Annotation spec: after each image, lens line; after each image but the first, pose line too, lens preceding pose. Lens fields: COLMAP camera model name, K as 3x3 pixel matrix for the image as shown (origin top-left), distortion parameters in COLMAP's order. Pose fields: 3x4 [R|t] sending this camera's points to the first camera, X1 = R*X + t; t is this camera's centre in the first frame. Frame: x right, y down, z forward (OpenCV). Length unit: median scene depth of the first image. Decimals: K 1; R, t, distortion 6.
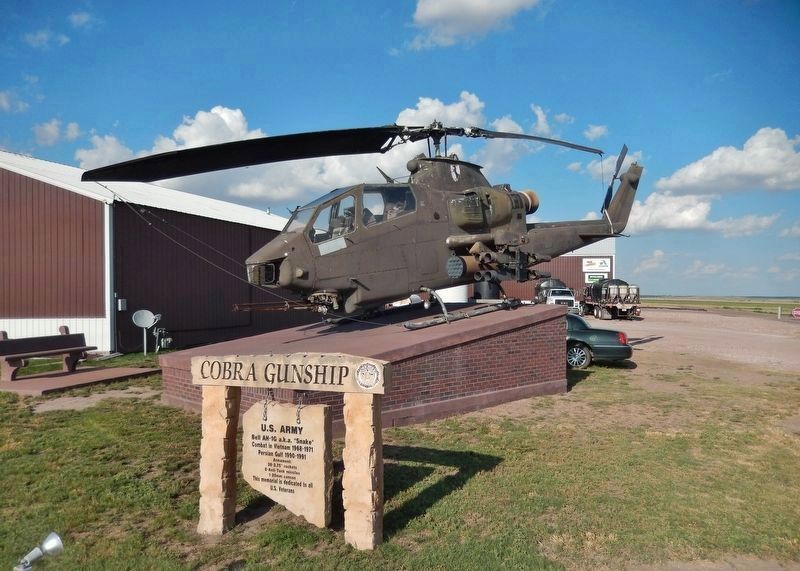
lens RADIAL K [[874.2, 0, 457.6], [0, 874.2, 284.8], [0, 0, 1]] dist [-0.013033, -0.013926]
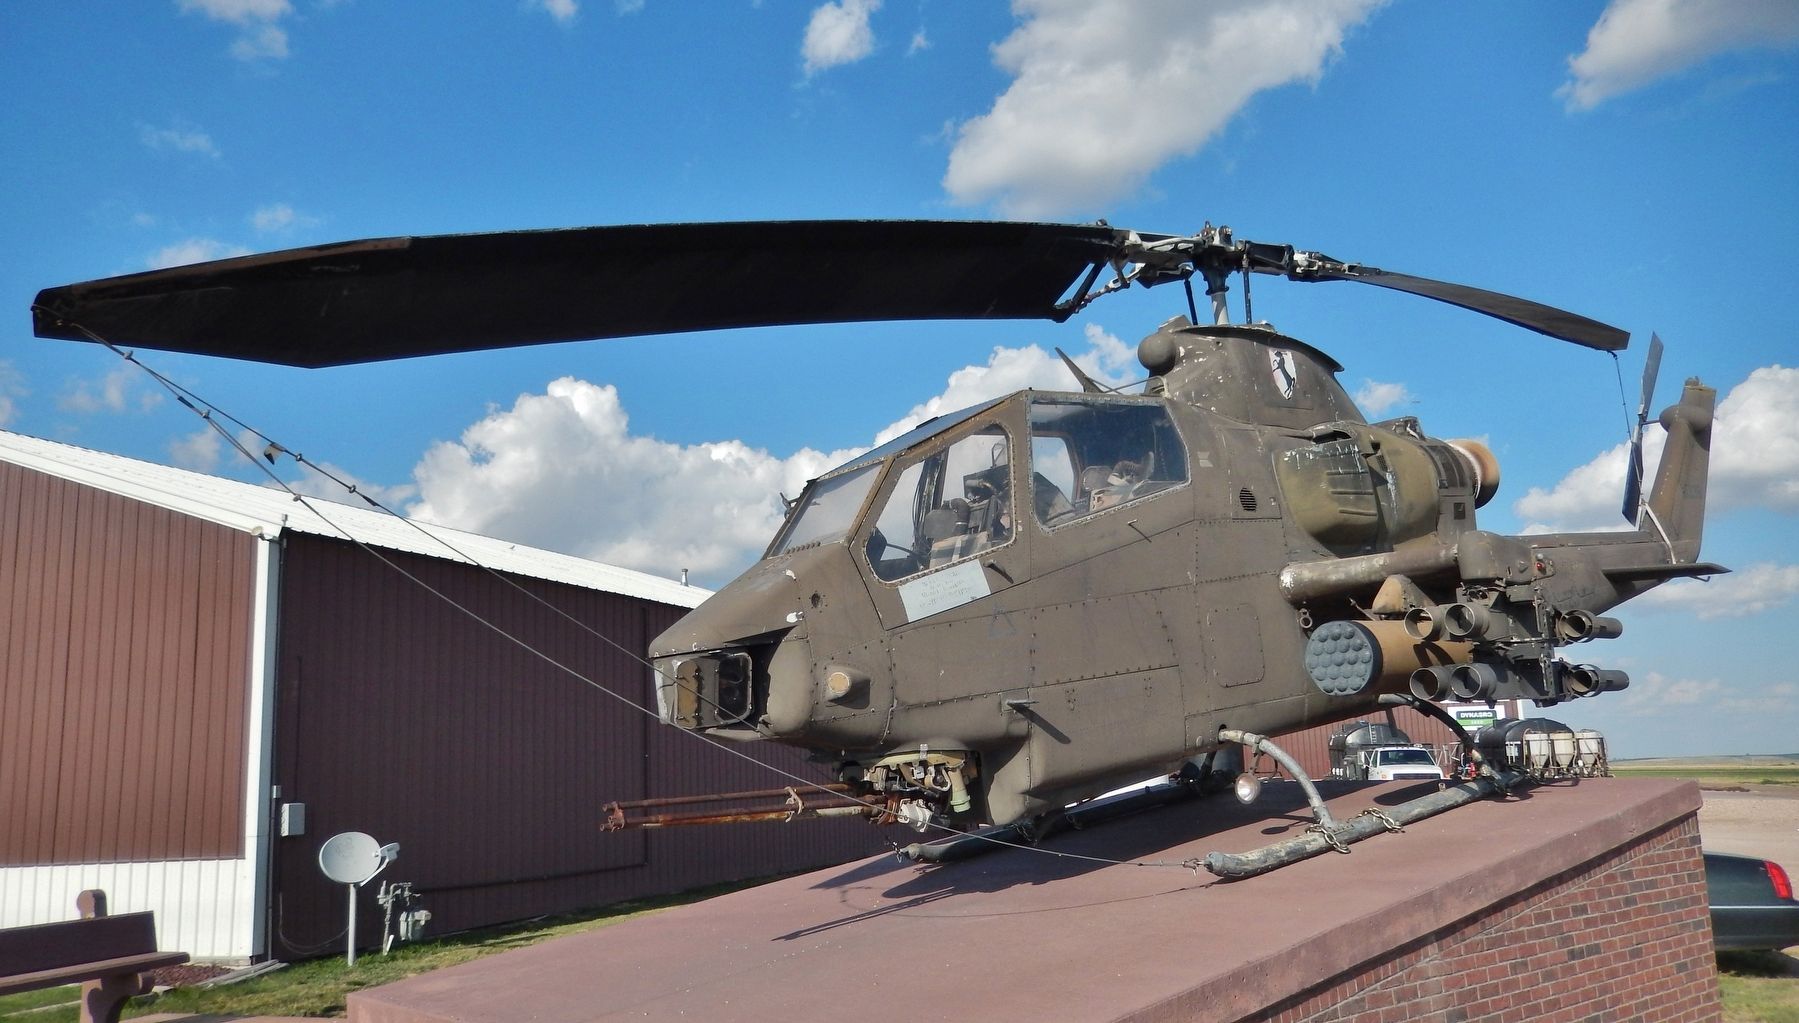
lens RADIAL K [[1430.1, 0, 899.5], [0, 1430.1, 511.5], [0, 0, 1]] dist [0.032955, -0.006531]
pose [[0.998232, -0.038334, -0.045425, -0.124094], [0.029783, 0.983961, -0.175880, 0.012068], [0.051438, 0.174216, 0.983363, 0.482545]]
